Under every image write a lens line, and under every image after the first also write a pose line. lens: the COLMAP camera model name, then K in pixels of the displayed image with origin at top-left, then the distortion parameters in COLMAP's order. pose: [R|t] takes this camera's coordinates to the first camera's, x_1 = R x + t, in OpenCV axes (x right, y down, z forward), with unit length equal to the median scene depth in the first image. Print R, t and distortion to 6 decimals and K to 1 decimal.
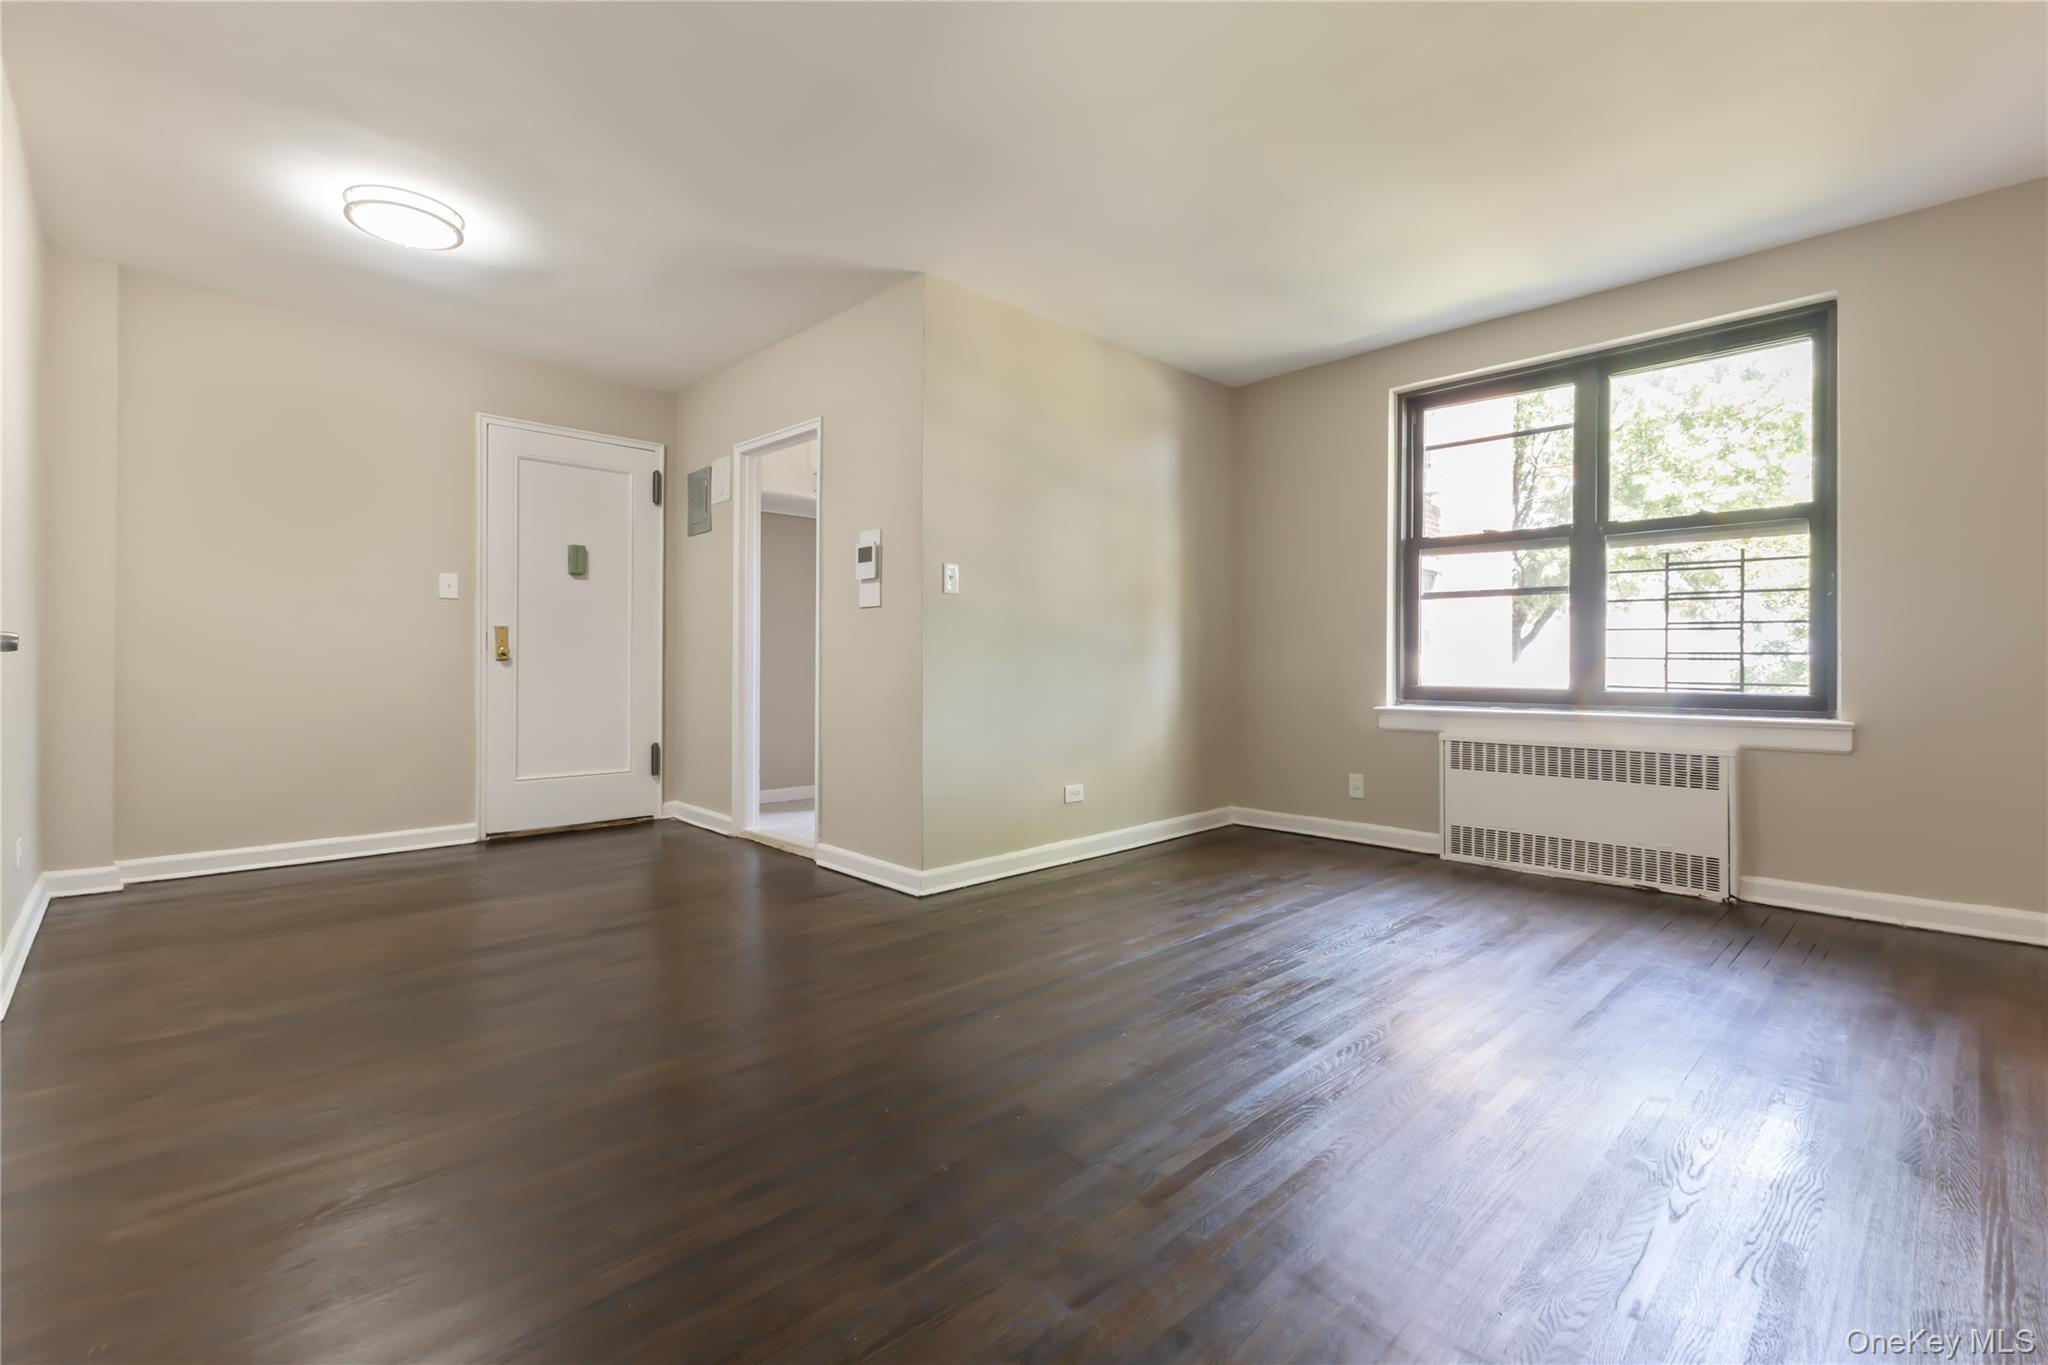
lens RADIAL K [[901.3, 0, 1065.8], [0, 901.3, 664.9], [0, 0, 1]] dist [0.003033, 0.000226]
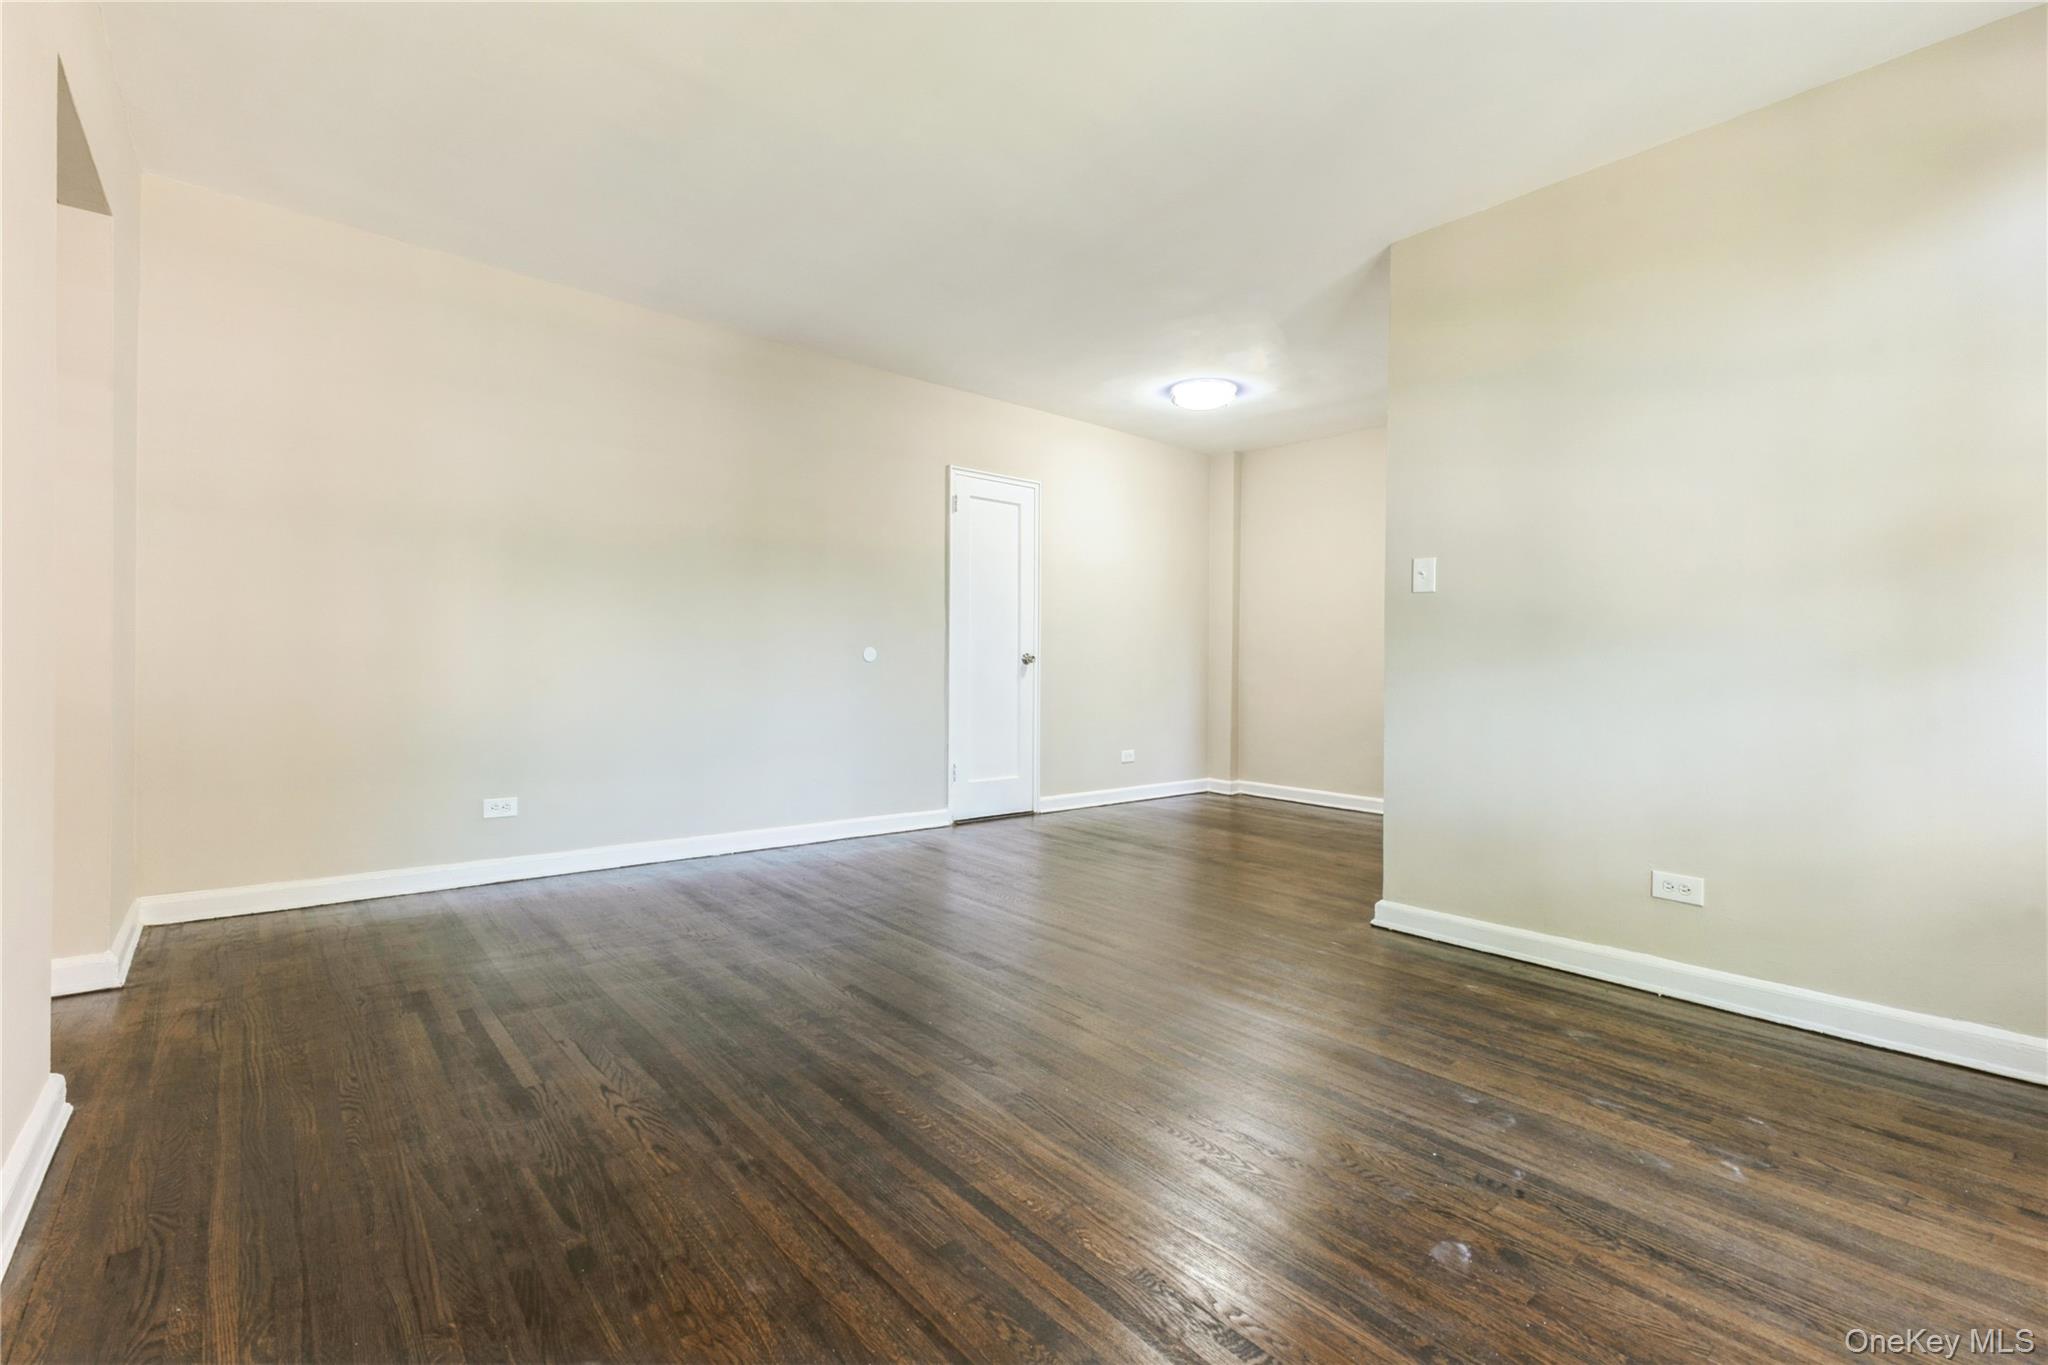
lens RADIAL K [[893.2, 0, 1024.0], [0, 893.2, 682.5], [0, 0, 1]] dist [0.002053, -0.000352]
pose [[-0.087488, 0.016519, -0.996029, 0.671694], [-0.002109, 0.999857, 0.016768, -0.006443], [0.996163, 0.003568, -0.087440, 0.624304]]
